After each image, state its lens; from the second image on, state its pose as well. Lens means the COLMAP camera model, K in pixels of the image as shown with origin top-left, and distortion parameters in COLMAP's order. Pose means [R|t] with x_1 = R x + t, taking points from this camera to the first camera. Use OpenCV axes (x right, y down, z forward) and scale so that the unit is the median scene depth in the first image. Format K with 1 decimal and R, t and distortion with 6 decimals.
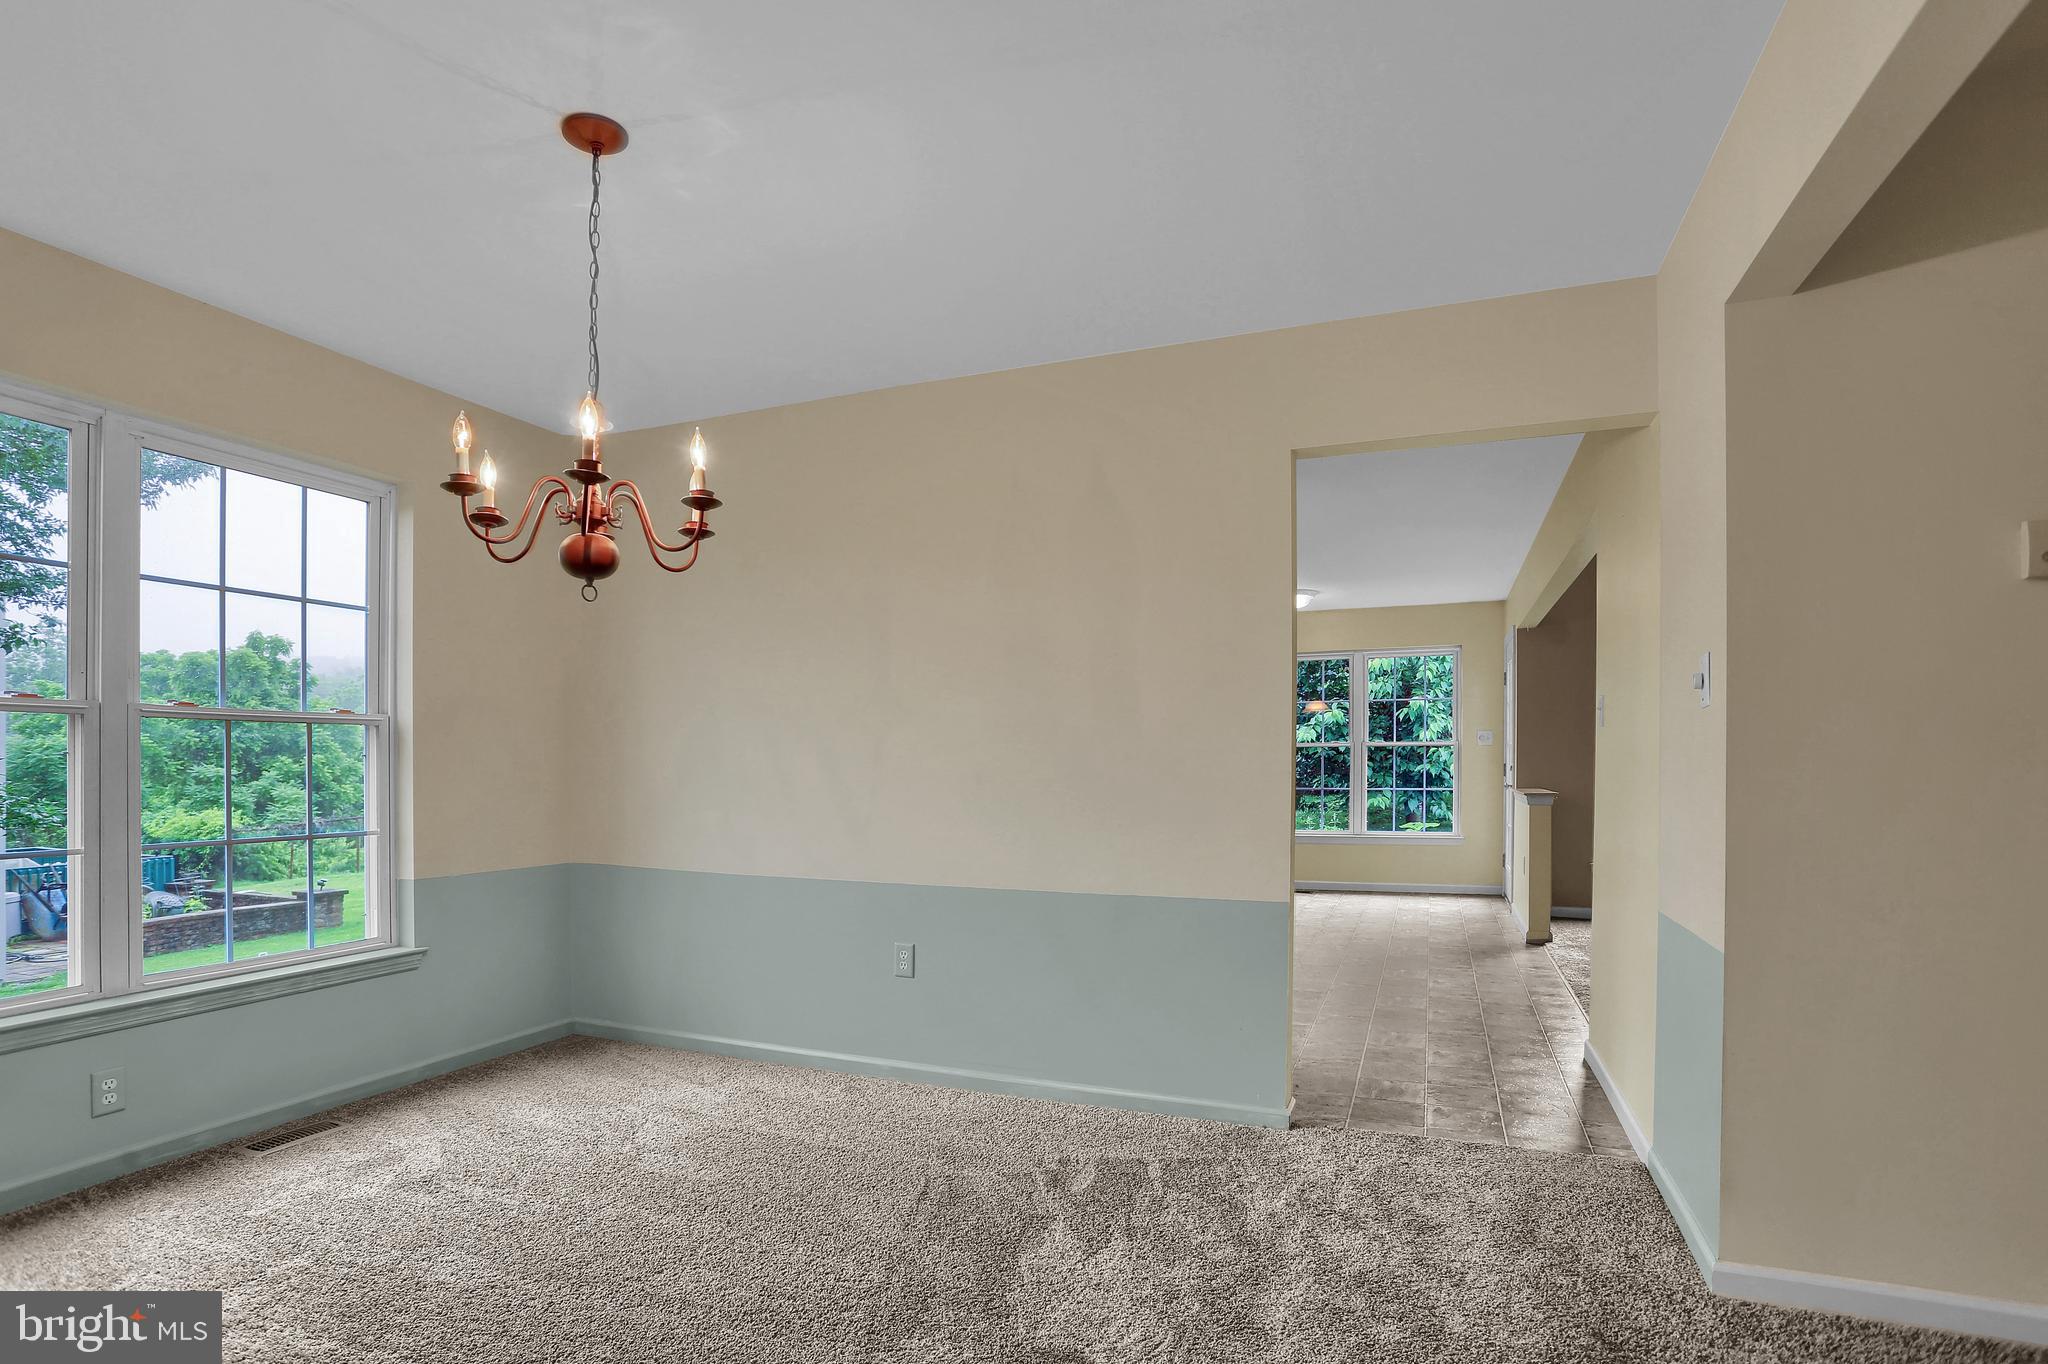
lens RADIAL K [[1028.0, 0, 1021.6], [0, 1028.0, 751.1], [0, 0, 1]] dist [-0.079774, 0.039211]
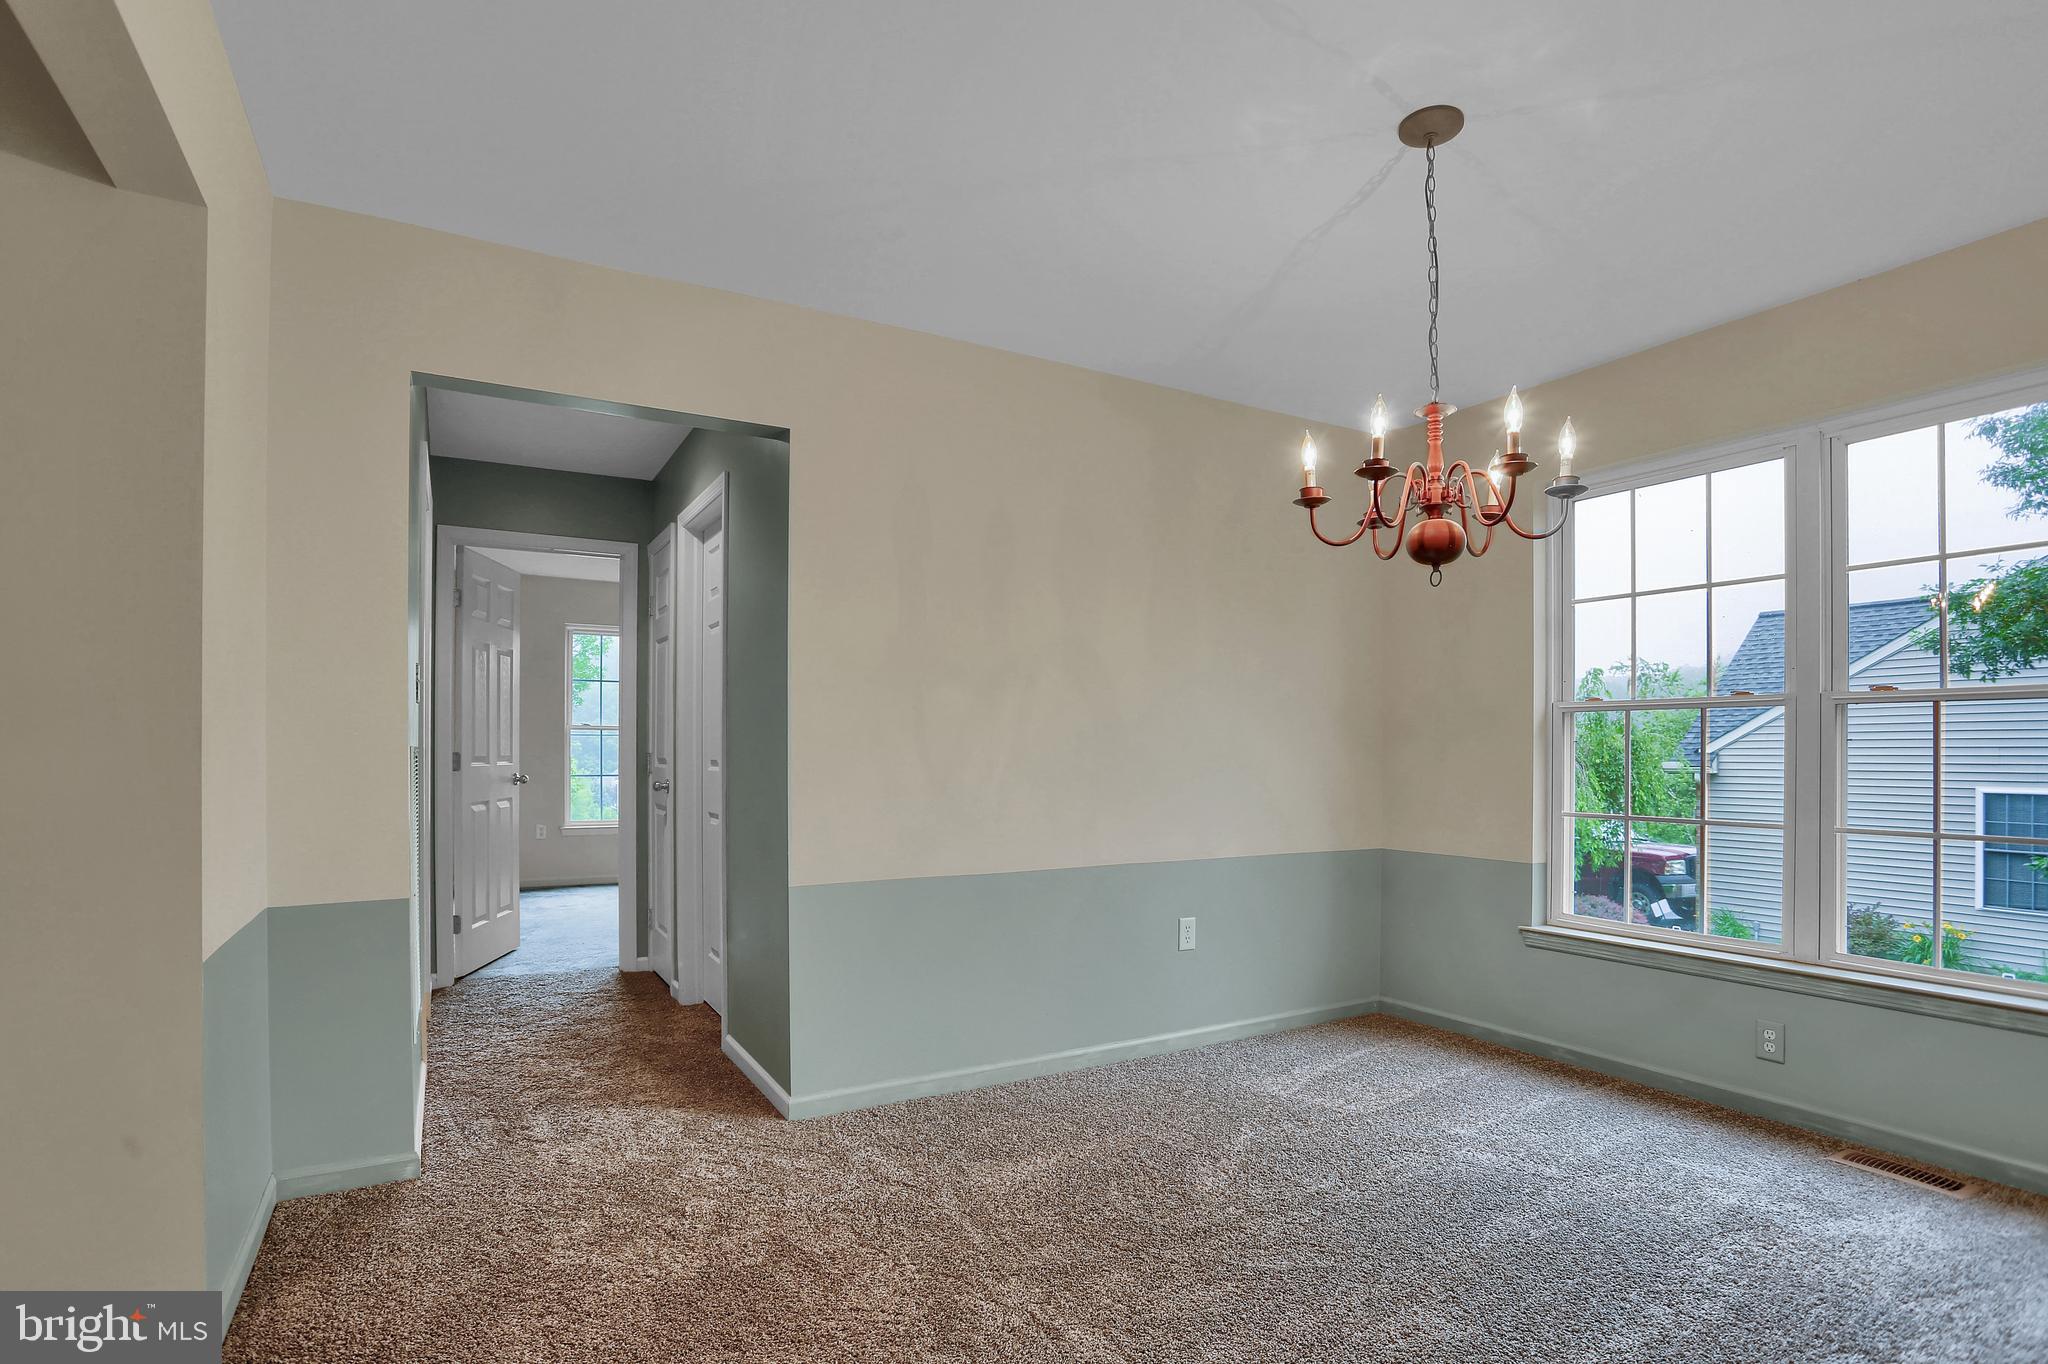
lens RADIAL K [[1028.0, 0, 1021.6], [0, 1028.0, 751.1], [0, 0, 1]] dist [-0.079774, 0.039211]
pose [[-0.639419, -0.003582, -0.768850, 0.459660], [0.011217, 0.999839, -0.013987, 0.018970], [0.768777, -0.017567, -0.639276, 0.999679]]
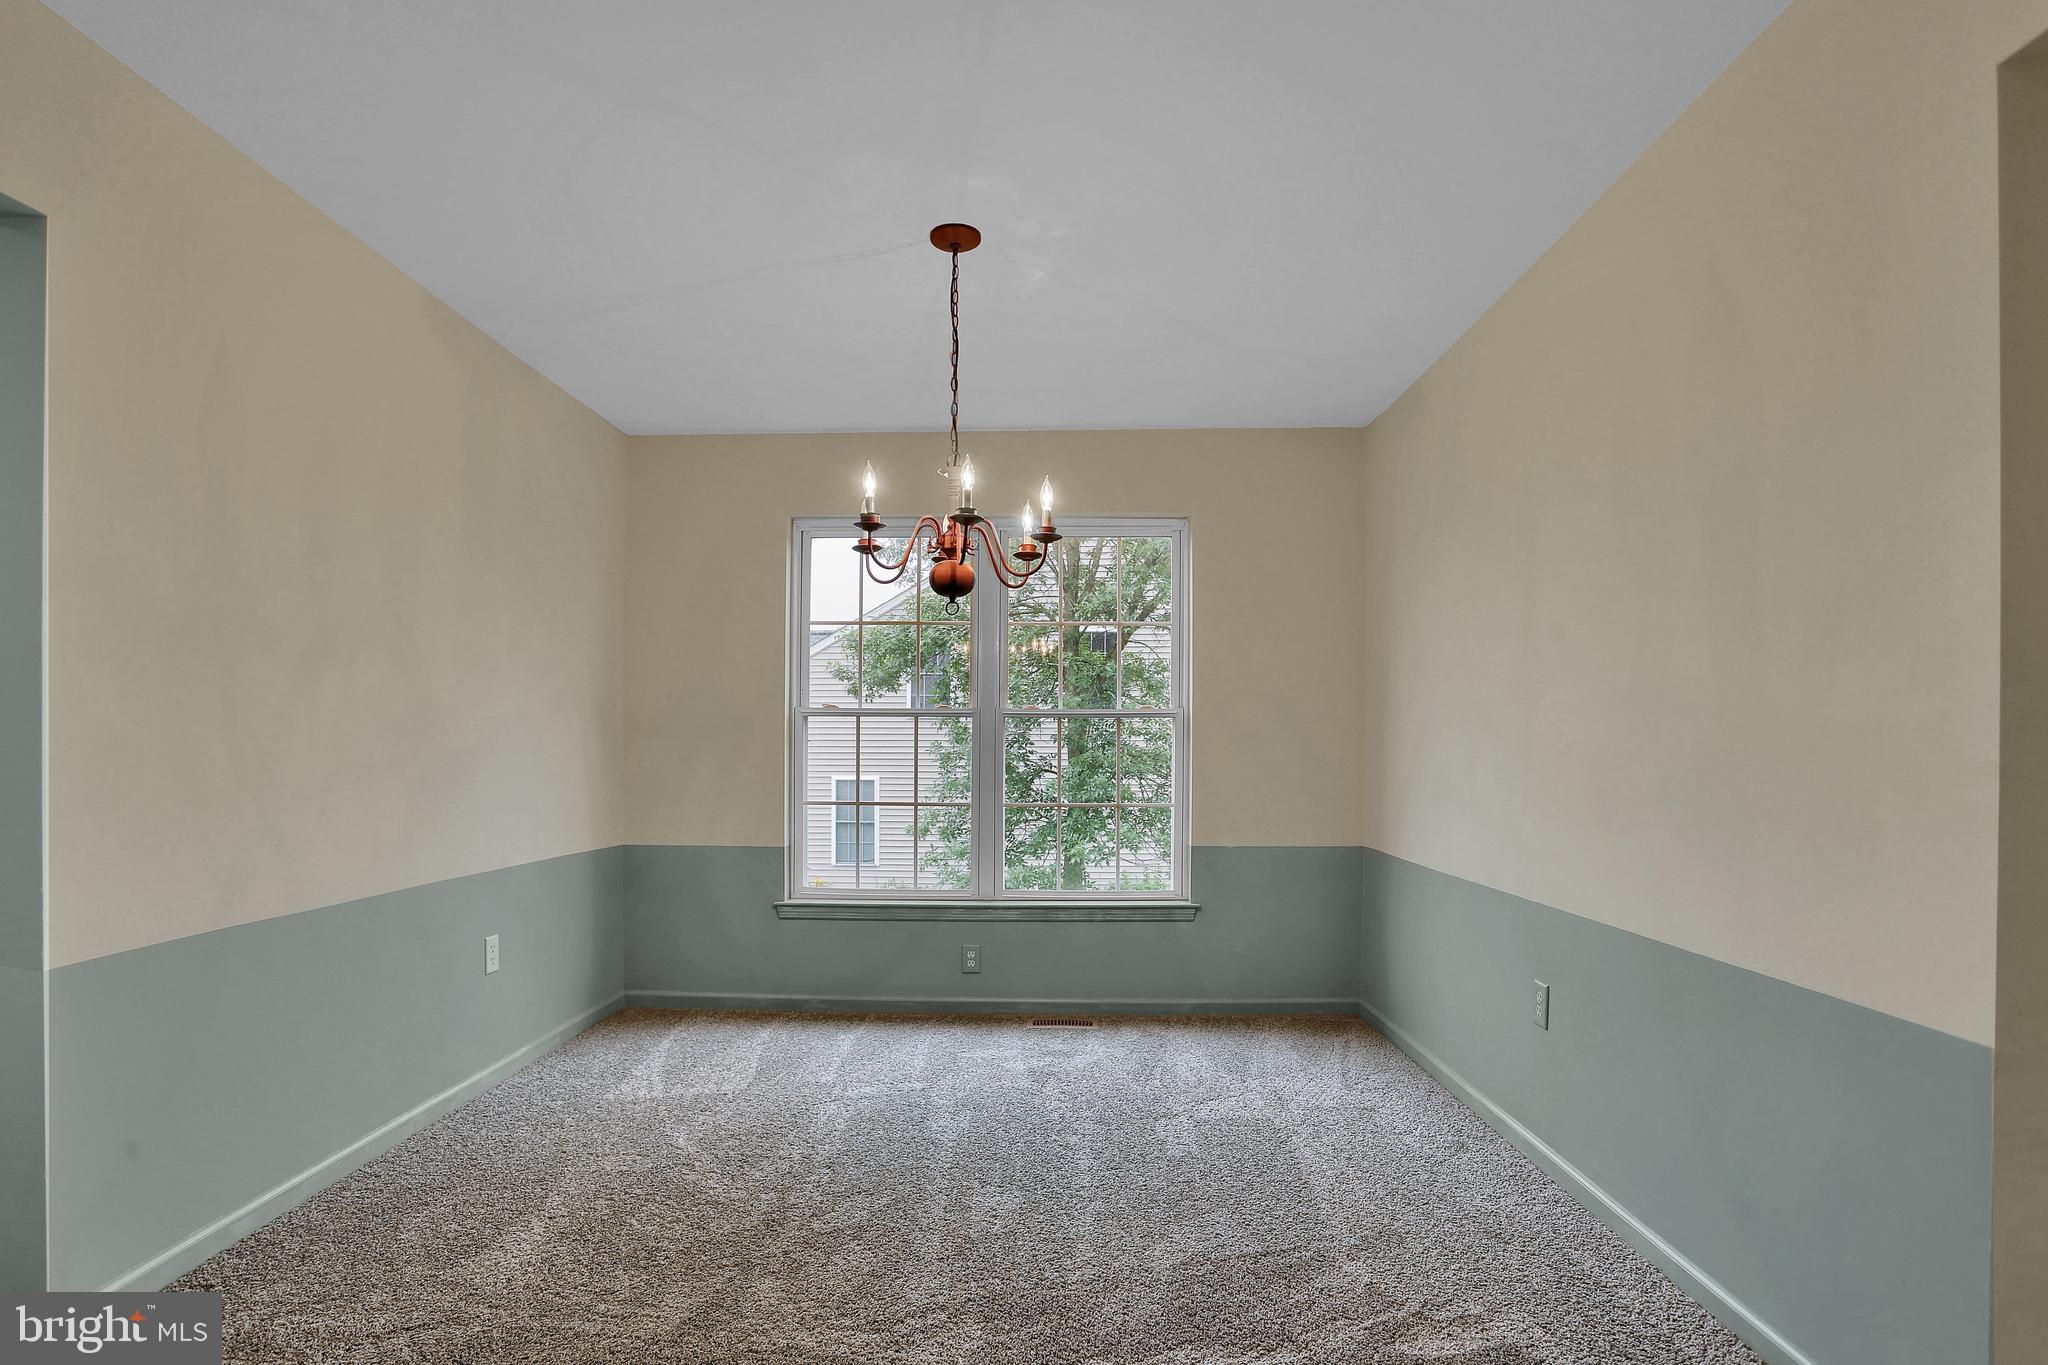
lens RADIAL K [[1028.0, 0, 1021.6], [0, 1028.0, 751.6], [0, 0, 1]] dist [-0.079774, 0.039211]
pose [[0.339609, -0.001013, -0.940566, 0.587154], [0.011415, 0.999930, 0.003045, 0.011748], [0.940497, -0.011771, 0.339597, 0.491820]]
